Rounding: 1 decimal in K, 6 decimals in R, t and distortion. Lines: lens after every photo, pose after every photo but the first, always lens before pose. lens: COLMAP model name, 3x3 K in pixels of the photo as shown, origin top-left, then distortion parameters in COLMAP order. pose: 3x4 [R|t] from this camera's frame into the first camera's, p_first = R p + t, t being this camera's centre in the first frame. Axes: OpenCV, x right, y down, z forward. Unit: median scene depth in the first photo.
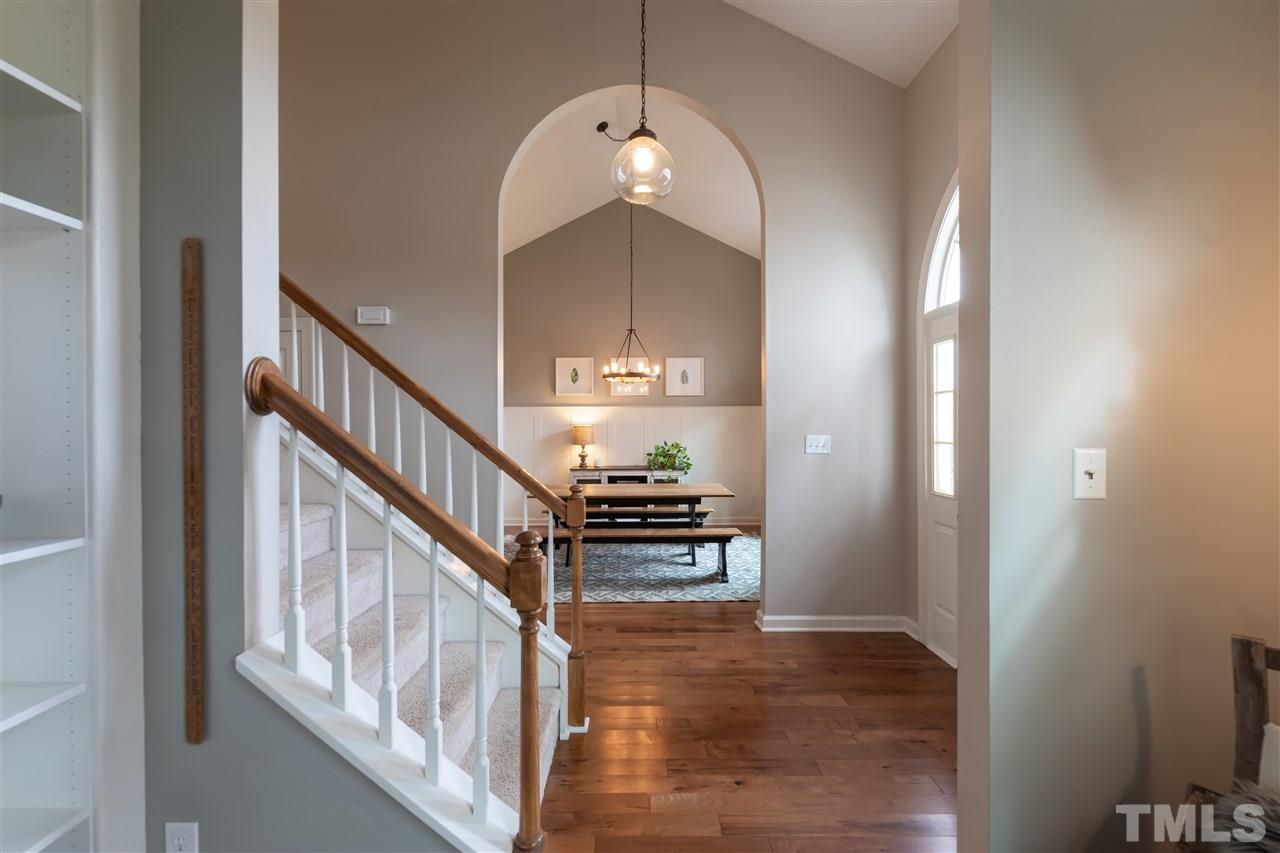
lens RADIAL K [[538.3, 0, 650.0], [0, 538.3, 419.6], [0, 0, 1]] dist [0.002526, -0.000188]
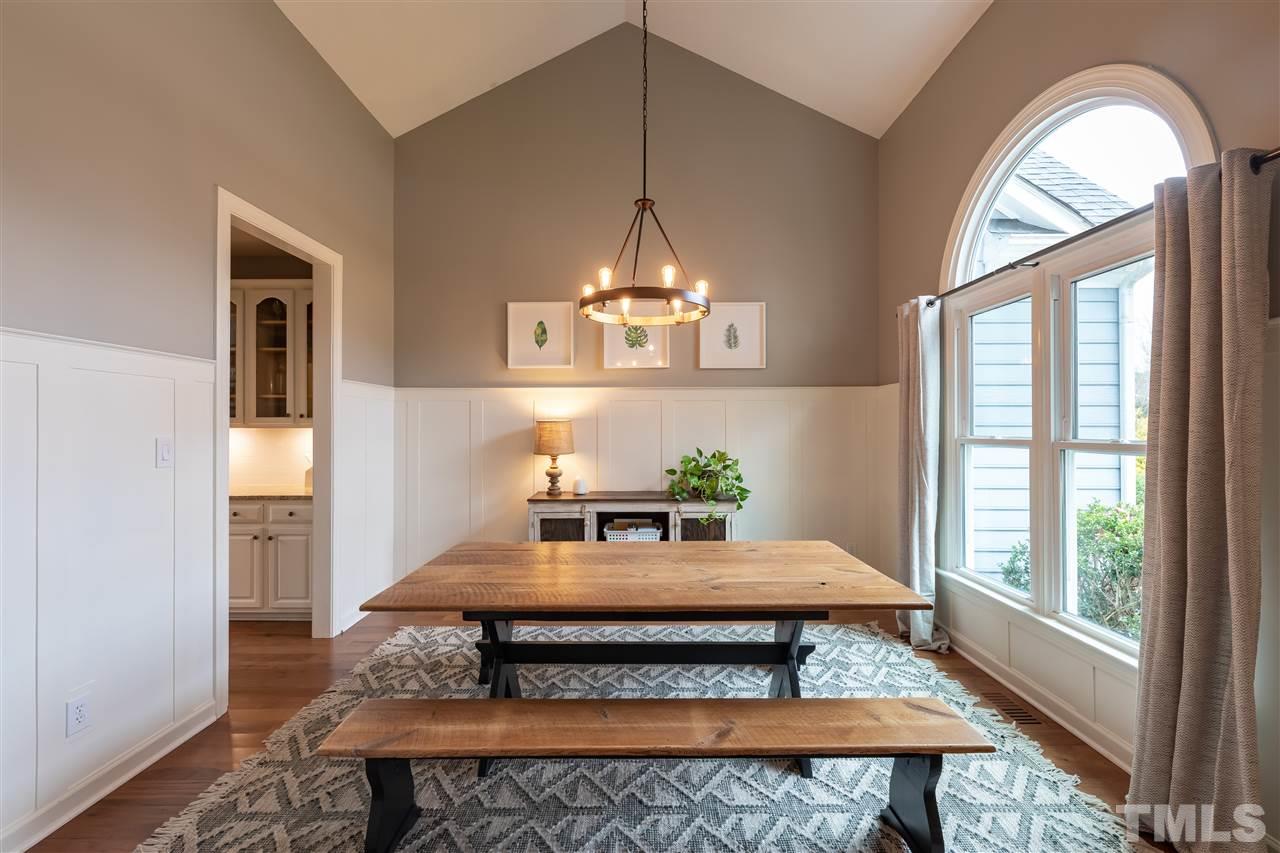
lens RADIAL K [[538.3, 0, 650.0], [0, 538.3, 419.6], [0, 0, 1]] dist [0.002526, -0.000188]
pose [[0.999997, 0.000885, -0.002237, -0.022572], [-0.000884, 0.999999, 0.000567, 0.009778], [0.002237, -0.000565, 0.999997, 0.438376]]
